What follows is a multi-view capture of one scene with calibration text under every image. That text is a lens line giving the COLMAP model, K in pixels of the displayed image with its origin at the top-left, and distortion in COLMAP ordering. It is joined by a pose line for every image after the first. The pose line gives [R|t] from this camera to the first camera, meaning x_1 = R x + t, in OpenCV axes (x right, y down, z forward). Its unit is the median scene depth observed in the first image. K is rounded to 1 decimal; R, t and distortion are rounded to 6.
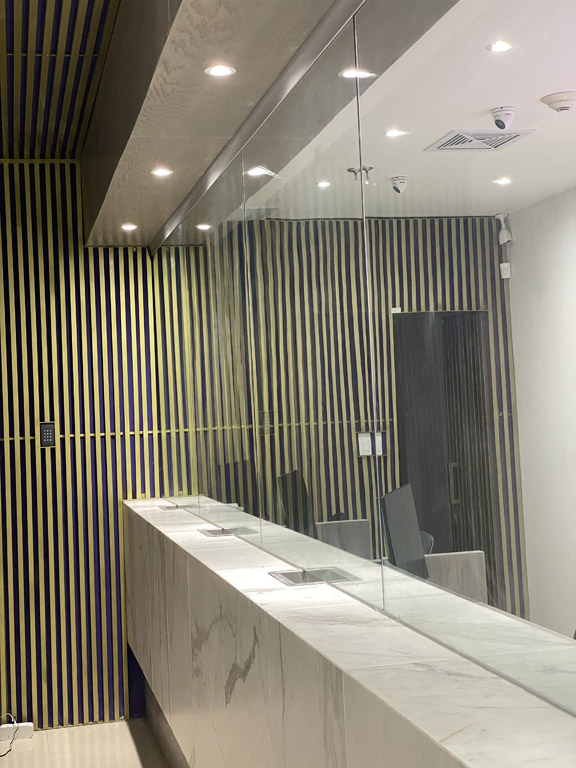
lens RADIAL K [[1159.7, 0, 286.8], [0, 1159.7, 384.1], [0, 0, 1]] dist [-0.004063, 0.000000]
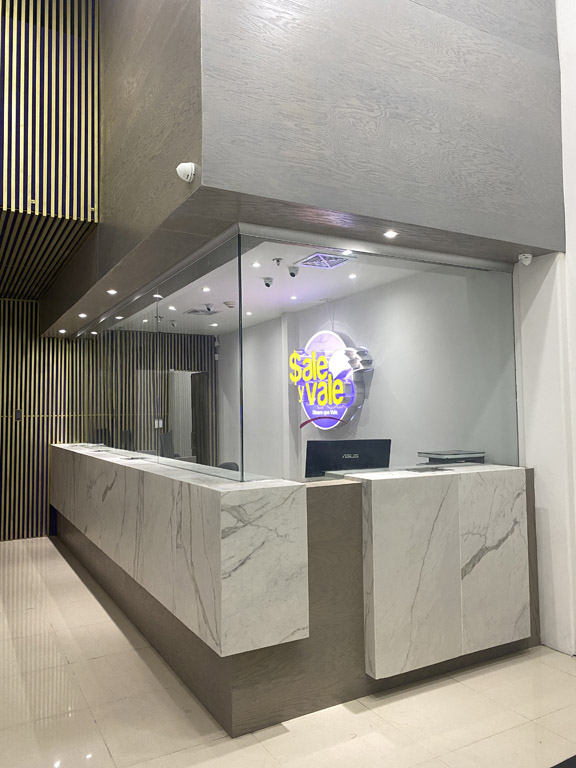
lens RADIAL K [[590.8, 0, 285.8], [0, 590.8, 384.4], [0, 0, 1]] dist [0.032863, -0.018896]
pose [[0.961535, 0.047701, 0.270508, -0.013797], [-0.037748, 0.998409, -0.041884, 0.011237], [-0.272075, 0.030062, 0.961806, -0.311528]]
